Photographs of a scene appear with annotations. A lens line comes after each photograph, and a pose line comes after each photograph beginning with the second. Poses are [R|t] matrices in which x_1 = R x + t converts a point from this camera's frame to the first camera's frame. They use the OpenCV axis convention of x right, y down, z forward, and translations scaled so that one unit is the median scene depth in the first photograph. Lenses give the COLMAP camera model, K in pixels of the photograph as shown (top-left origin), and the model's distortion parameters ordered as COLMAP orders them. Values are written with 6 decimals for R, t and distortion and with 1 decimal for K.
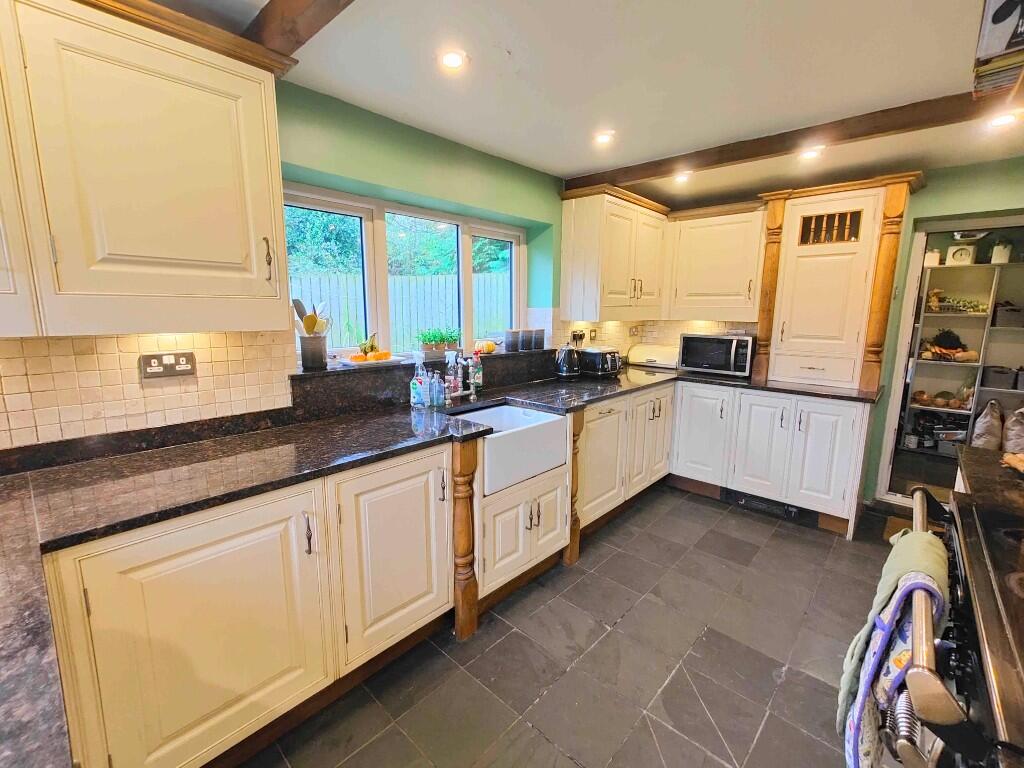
lens RADIAL K [[449.7, 0, 518.0], [0, 449.7, 382.2], [0, 0, 1]] dist [0.009335, 0.000852]
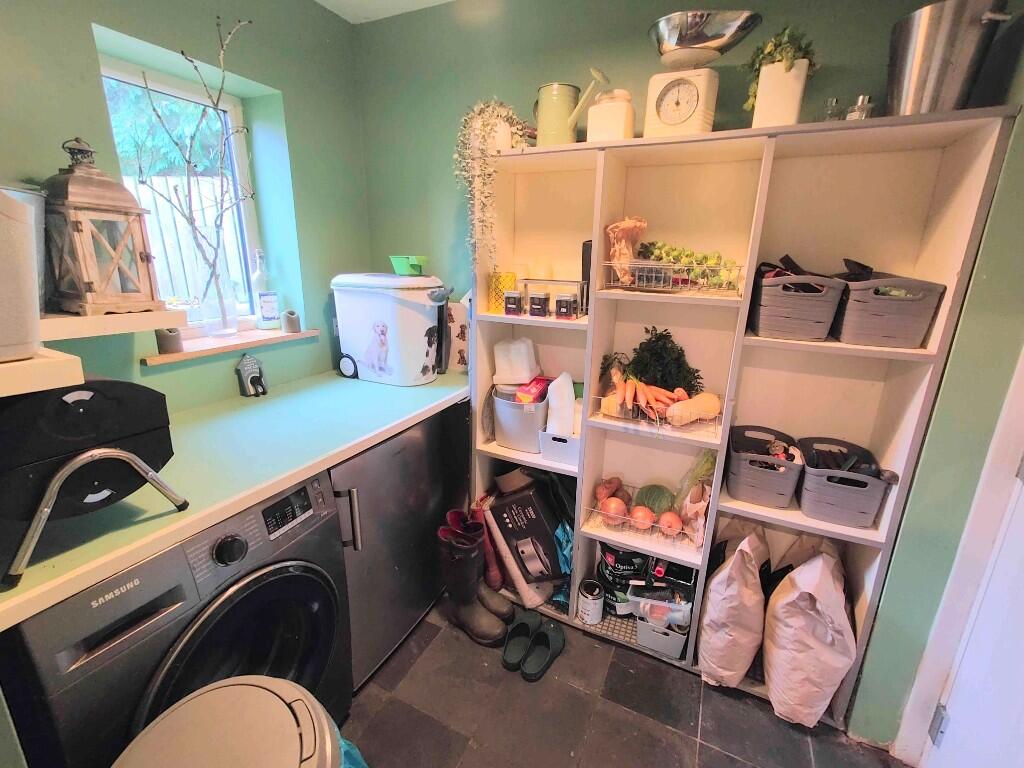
lens RADIAL K [[449.7, 0, 504.6], [0, 449.7, 382.9], [0, 0, 1]] dist [0.009335, 0.000852]
pose [[0.954752, -0.064895, 0.290237, 0.754793], [0.033782, 0.993251, 0.110956, -0.127132], [-0.295478, -0.096131, 0.950501, 0.718314]]
